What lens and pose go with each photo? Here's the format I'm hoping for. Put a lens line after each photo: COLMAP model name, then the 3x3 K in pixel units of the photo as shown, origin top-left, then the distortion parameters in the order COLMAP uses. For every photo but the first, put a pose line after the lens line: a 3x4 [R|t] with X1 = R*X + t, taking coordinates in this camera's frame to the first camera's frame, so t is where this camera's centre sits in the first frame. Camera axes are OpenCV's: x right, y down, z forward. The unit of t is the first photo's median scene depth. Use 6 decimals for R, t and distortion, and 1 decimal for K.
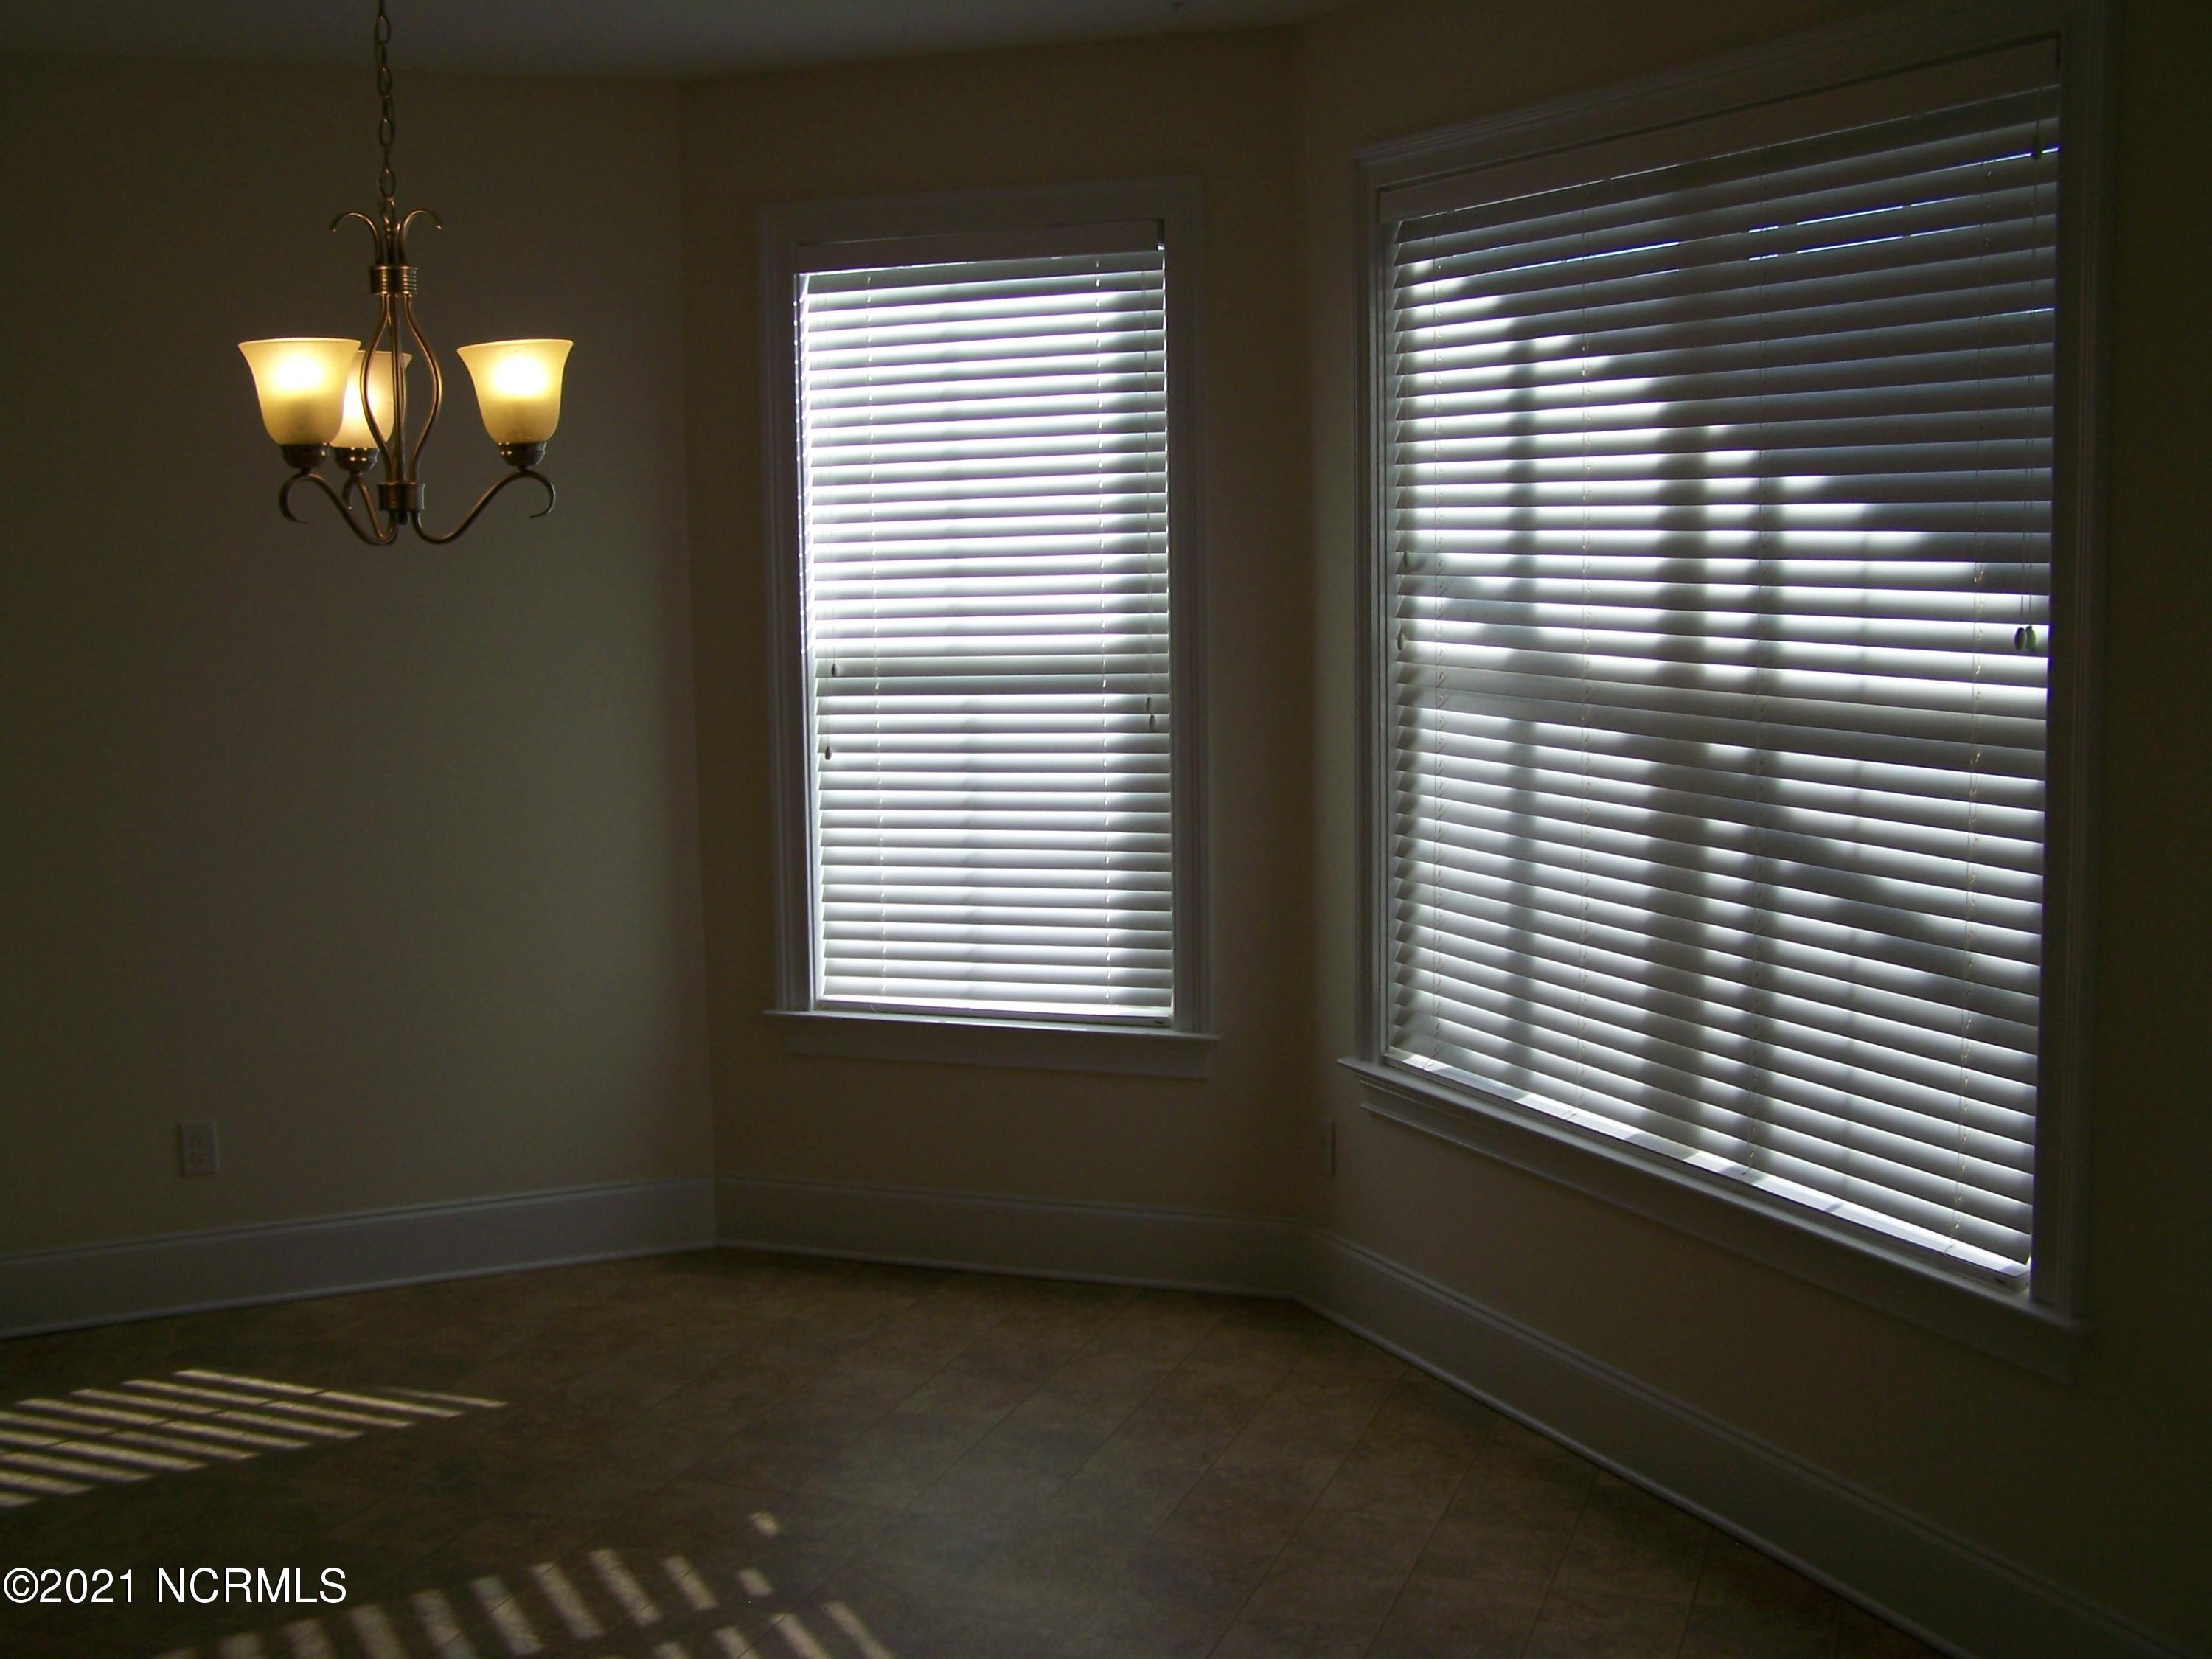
lens RADIAL K [[2542.6, 0, 1049.4], [0, 2542.6, 803.1], [0, 0, 1]] dist [-0.202952, 0.401228]
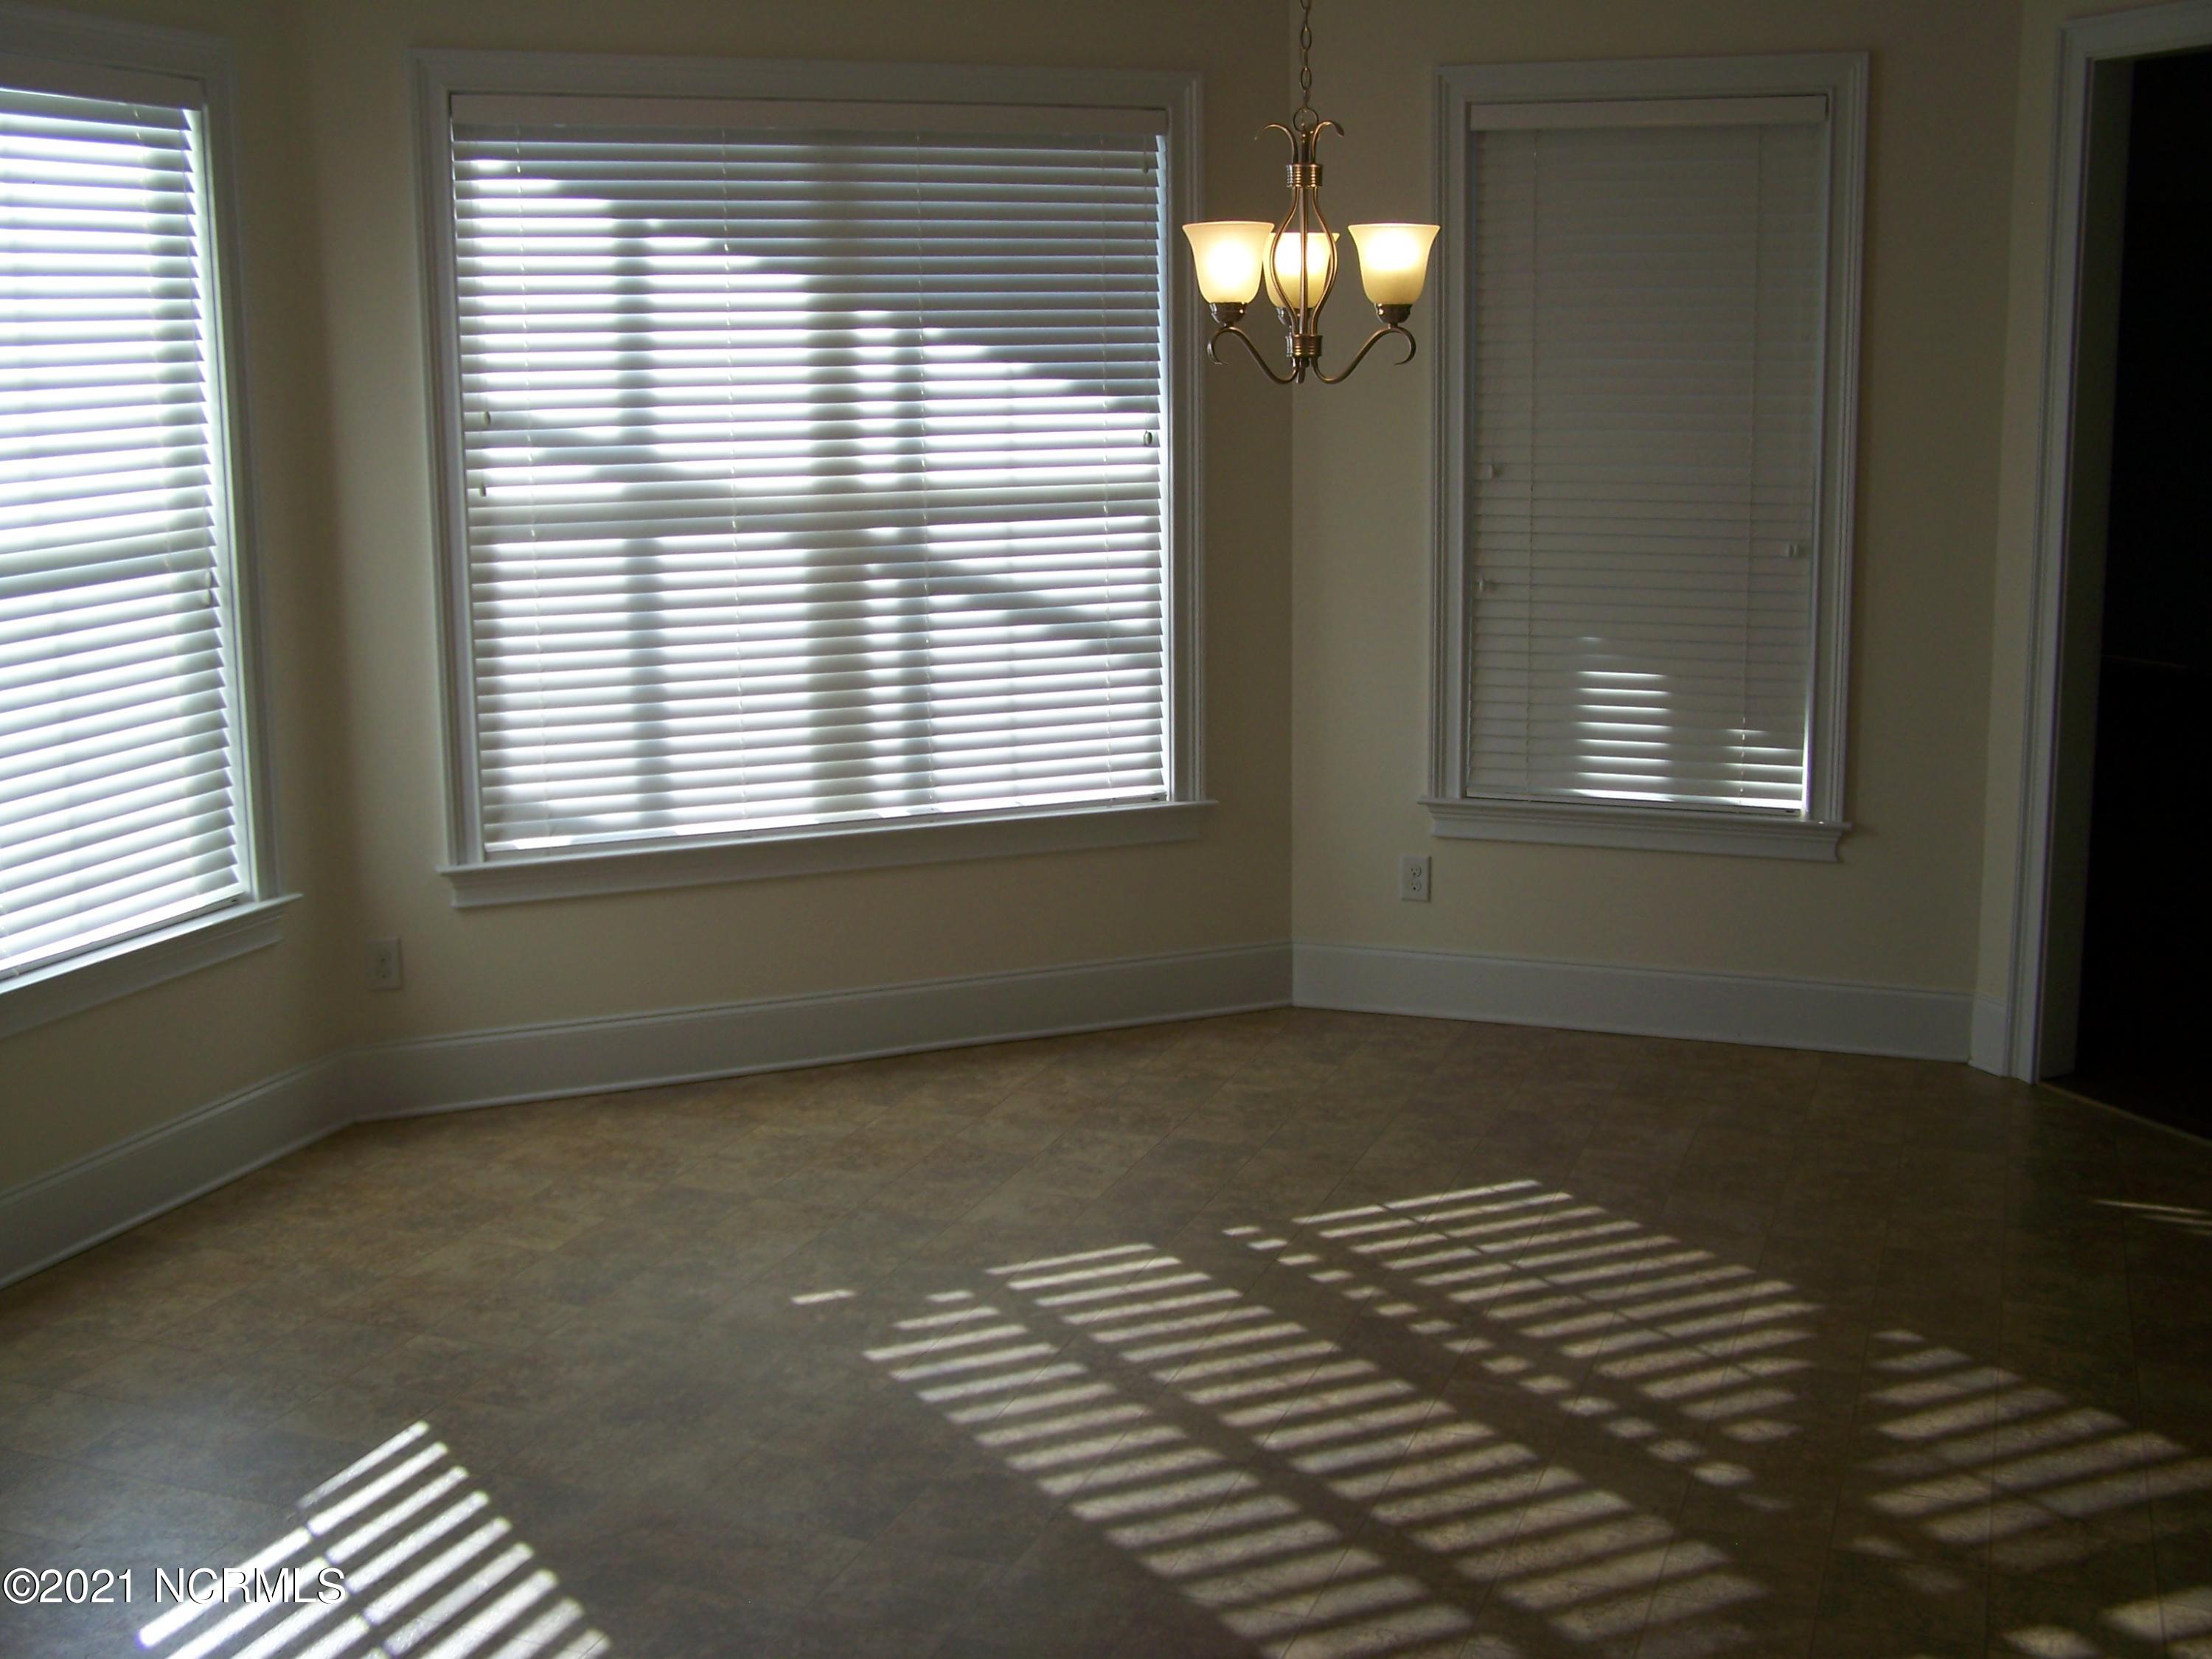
lens RADIAL K [[2542.6, 0, 1049.4], [0, 2542.6, 803.1], [0, 0, 1]] dist [-0.202952, 0.401228]
pose [[-0.002828, -0.165289, 0.986241, -1.141960], [0.119106, 0.979169, 0.164446, -0.091519], [-0.992878, 0.117932, 0.016917, 0.832484]]
